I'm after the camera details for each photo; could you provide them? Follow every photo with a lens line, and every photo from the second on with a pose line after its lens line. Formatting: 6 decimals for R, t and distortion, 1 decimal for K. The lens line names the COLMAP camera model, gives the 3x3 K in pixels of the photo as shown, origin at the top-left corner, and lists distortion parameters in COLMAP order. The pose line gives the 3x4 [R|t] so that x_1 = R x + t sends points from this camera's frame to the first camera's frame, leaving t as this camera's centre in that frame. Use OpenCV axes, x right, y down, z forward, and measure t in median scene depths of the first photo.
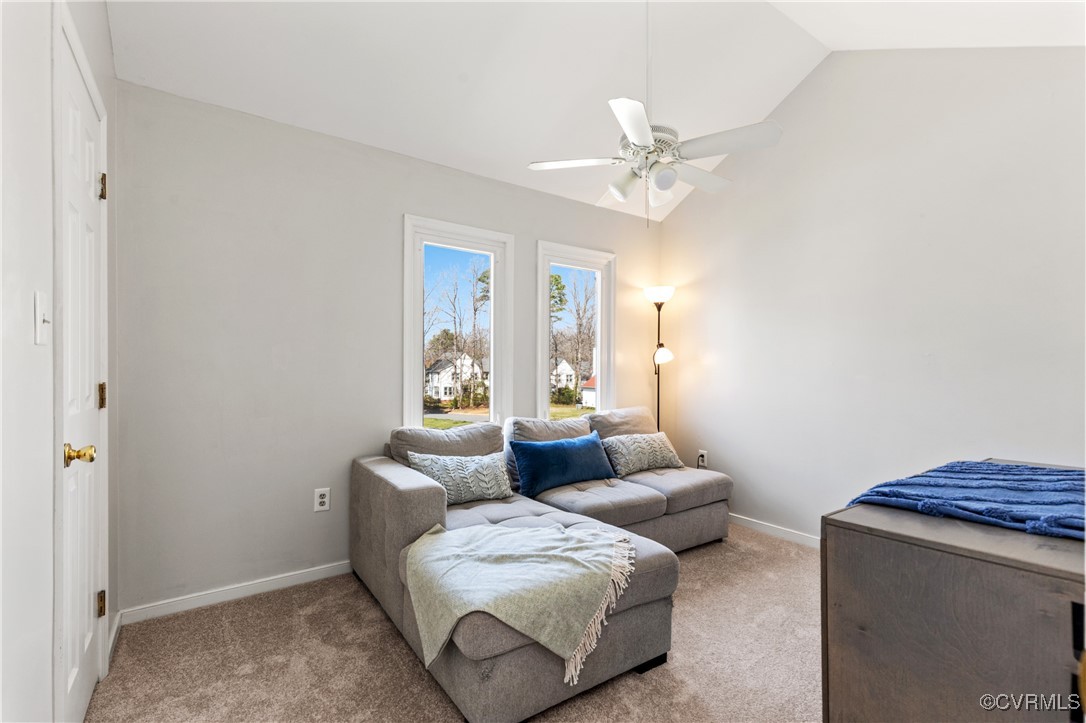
lens RADIAL K [[504.8, 0, 550.7], [0, 504.8, 369.5], [0, 0, 1]] dist [-0.001330, -0.000732]
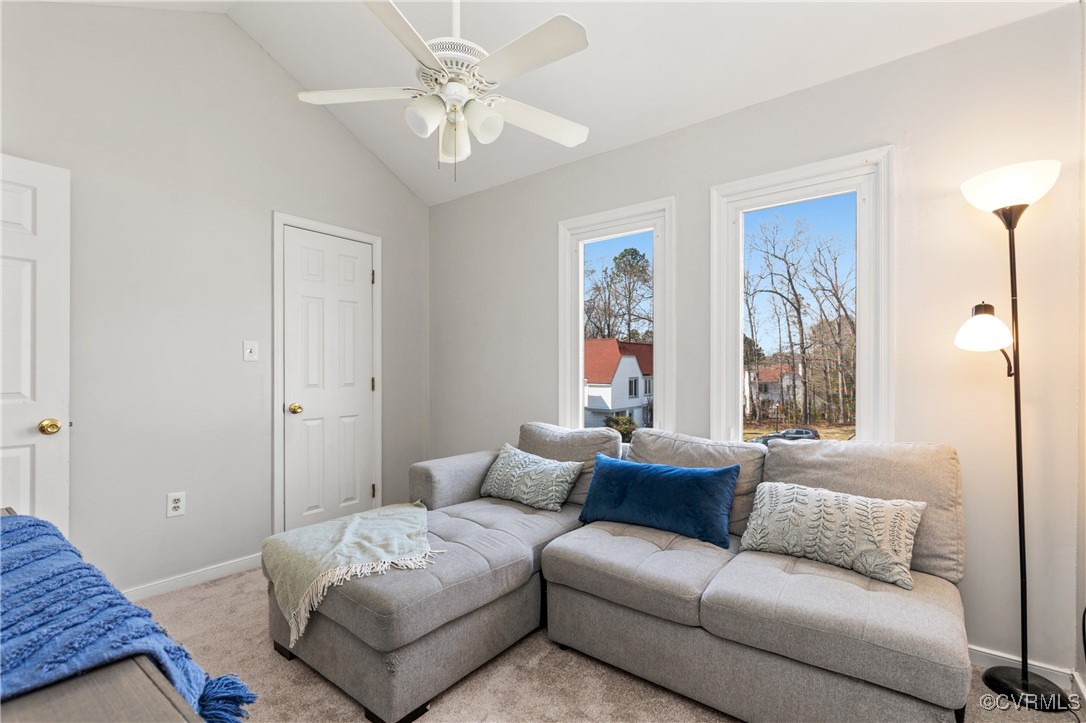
lens RADIAL K [[504.8, 0, 550.7], [0, 504.8, 369.5], [0, 0, 1]] dist [-0.001330, -0.000732]
pose [[0.260648, -0.005859, -0.965416, 0.651106], [0.006994, 0.999967, -0.004180, 0.004354], [0.965409, -0.005663, 0.260680, 0.636823]]
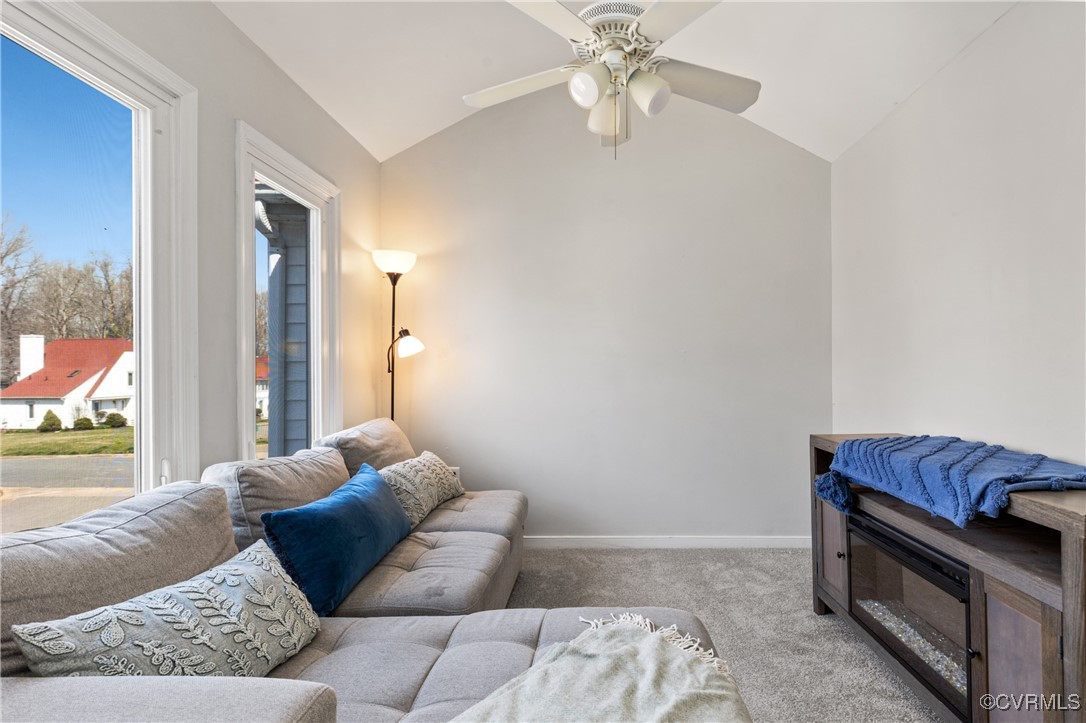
lens RADIAL K [[504.8, 0, 550.7], [0, 504.8, 369.5], [0, 0, 1]] dist [-0.001330, -0.000732]
pose [[0.571172, -0.006043, 0.820808, -0.313041], [0.005386, 0.999979, 0.003615, 0.005410], [-0.820813, 0.002356, 0.571193, 0.500184]]
